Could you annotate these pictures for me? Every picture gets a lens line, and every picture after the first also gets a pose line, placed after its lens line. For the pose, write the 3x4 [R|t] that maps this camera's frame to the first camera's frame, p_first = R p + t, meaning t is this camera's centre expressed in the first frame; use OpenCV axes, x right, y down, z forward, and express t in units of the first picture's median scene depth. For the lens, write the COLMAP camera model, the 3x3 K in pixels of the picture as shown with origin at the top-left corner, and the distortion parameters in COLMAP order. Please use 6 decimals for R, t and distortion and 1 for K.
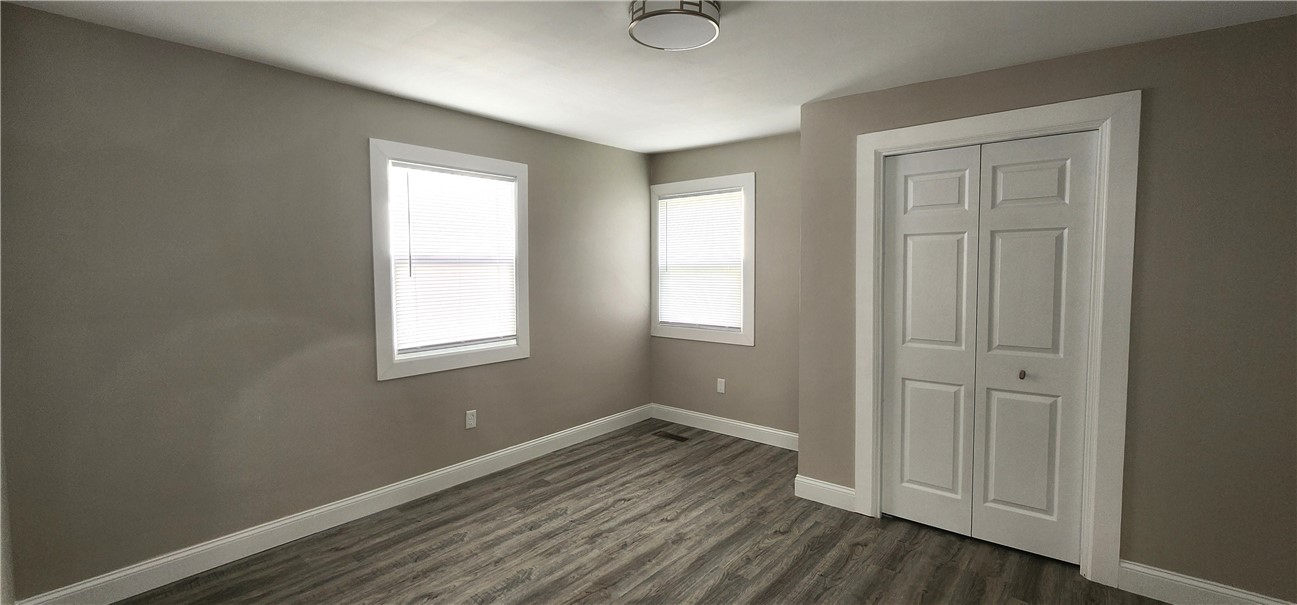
lens RADIAL K [[540.3, 0, 646.6], [0, 540.3, 297.5], [0, 0, 1]] dist [-0.002364, 0.000695]
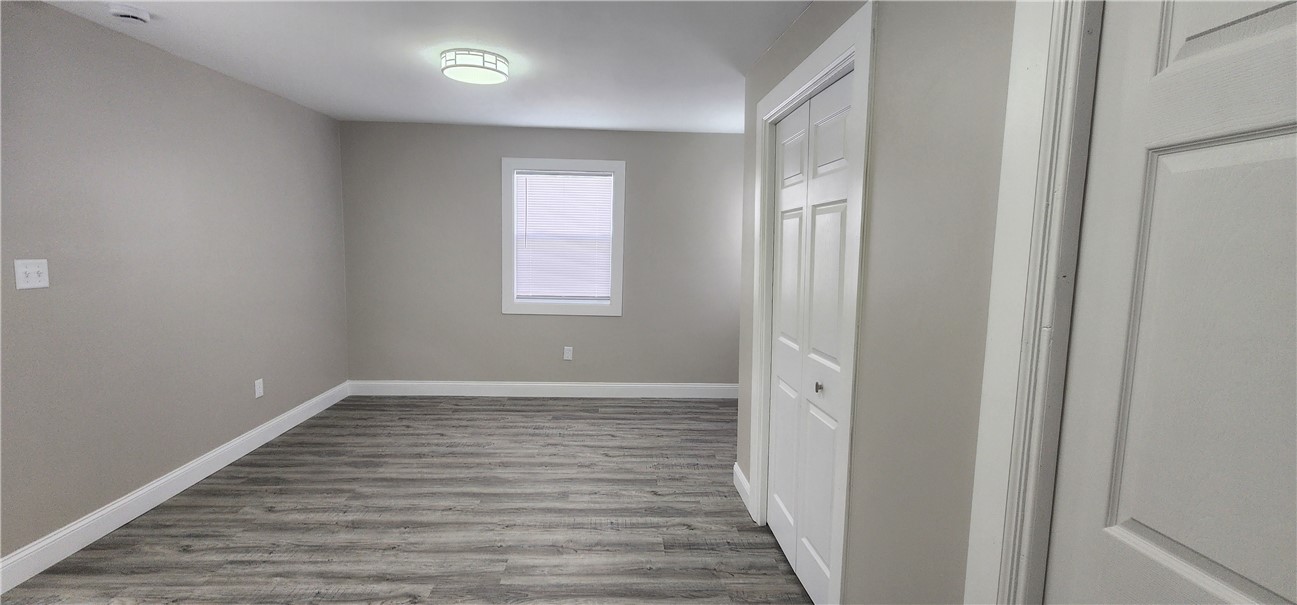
lens RADIAL K [[540.3, 0, 634.8], [0, 540.3, 296.3], [0, 0, 1]] dist [-0.002364, 0.000695]
pose [[0.672426, 0.089402, -0.734745, 0.887056], [-0.066959, 0.995956, 0.059906, -0.015194], [0.737130, 0.008915, 0.675693, 0.218456]]
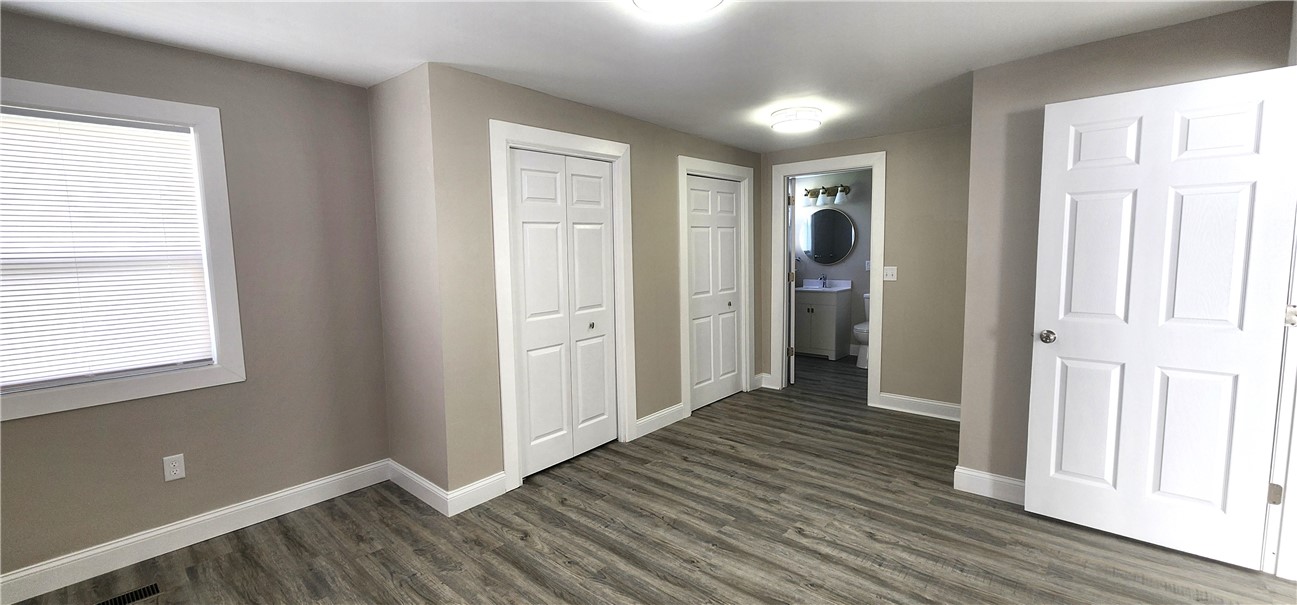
lens RADIAL K [[540.3, 0, 648.1], [0, 540.3, 297.8], [0, 0, 1]] dist [-0.002364, 0.000695]
pose [[0.015925, -0.095106, 0.995340, -0.581290], [0.081190, 0.992302, 0.093517, -0.041195], [-0.996571, 0.079322, 0.023524, 0.666289]]
